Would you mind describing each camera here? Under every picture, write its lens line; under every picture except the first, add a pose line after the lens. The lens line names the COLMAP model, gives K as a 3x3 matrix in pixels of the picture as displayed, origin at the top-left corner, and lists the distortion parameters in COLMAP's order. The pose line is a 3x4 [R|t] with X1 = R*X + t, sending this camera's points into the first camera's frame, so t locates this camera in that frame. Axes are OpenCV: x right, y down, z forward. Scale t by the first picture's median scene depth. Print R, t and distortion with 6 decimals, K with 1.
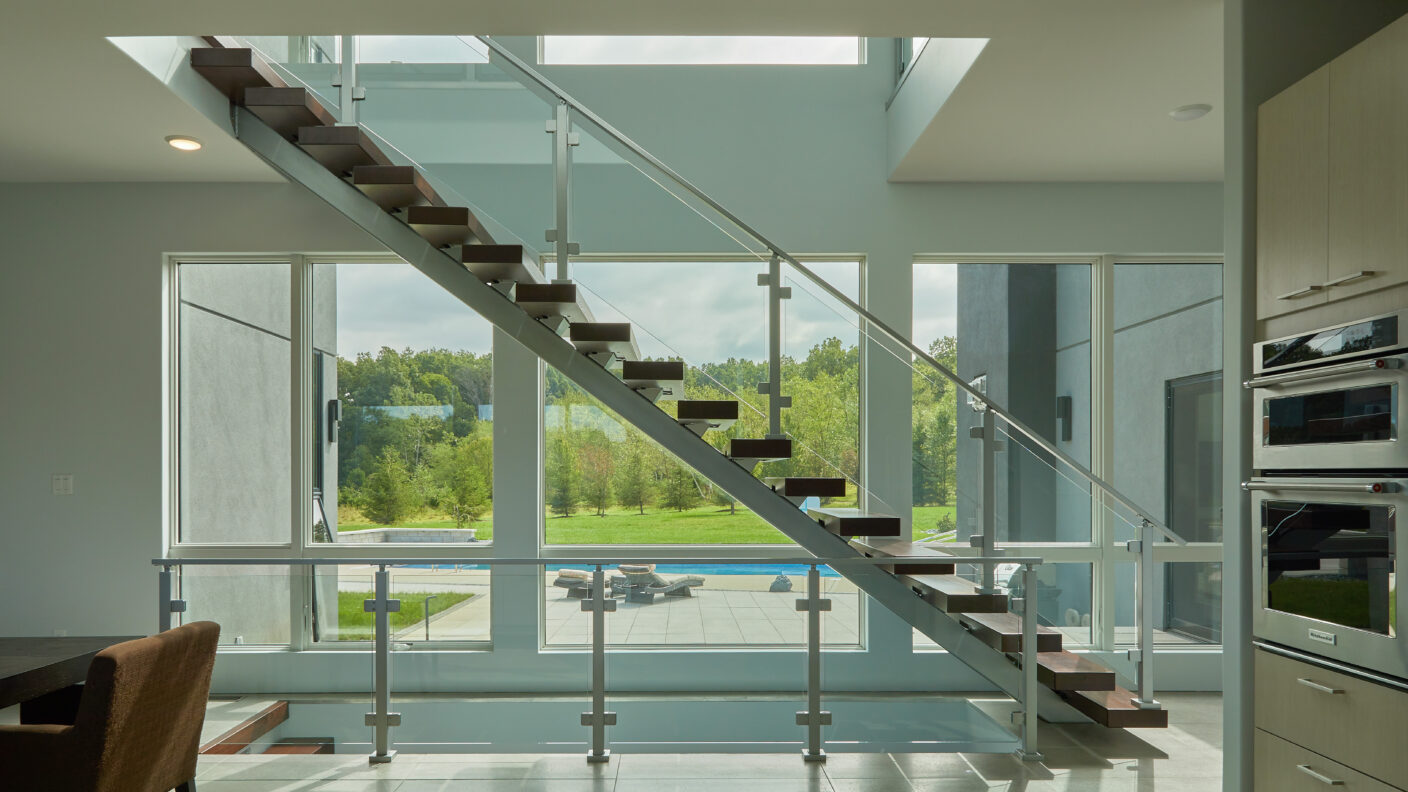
lens RADIAL K [[1006.8, 0, 704.9], [0, 1006.8, 387.6], [0, 0, 1]] dist [0.014266, 0.002403]
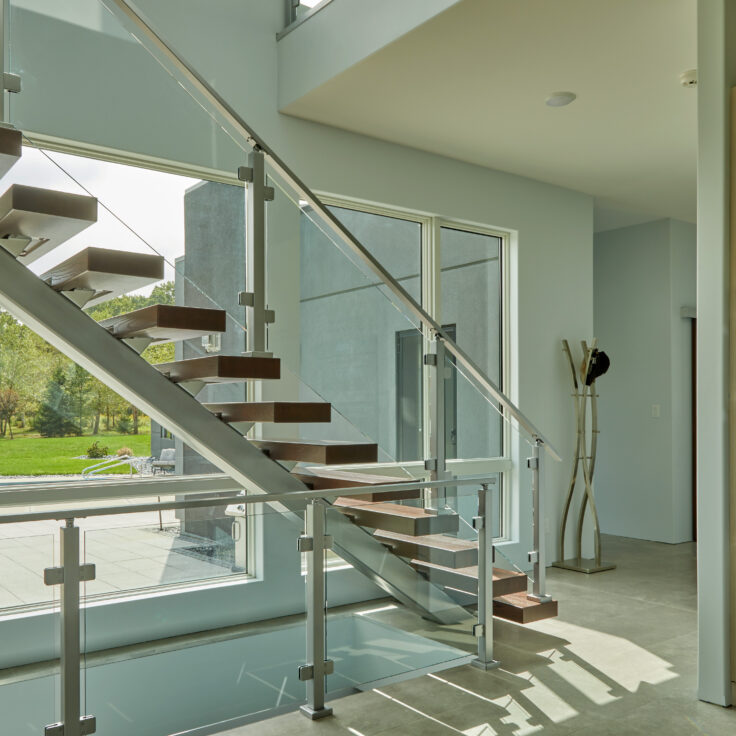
lens RADIAL K [[771.8, 0, 366.3], [0, 771.8, 374.1], [0, 0, 1]] dist [0.021842, 0.000000]
pose [[0.811084, 0.026687, 0.584320, -0.247674], [-0.049027, 0.998545, 0.022448, 0.045789], [-0.582871, -0.046855, 0.811213, 0.402459]]
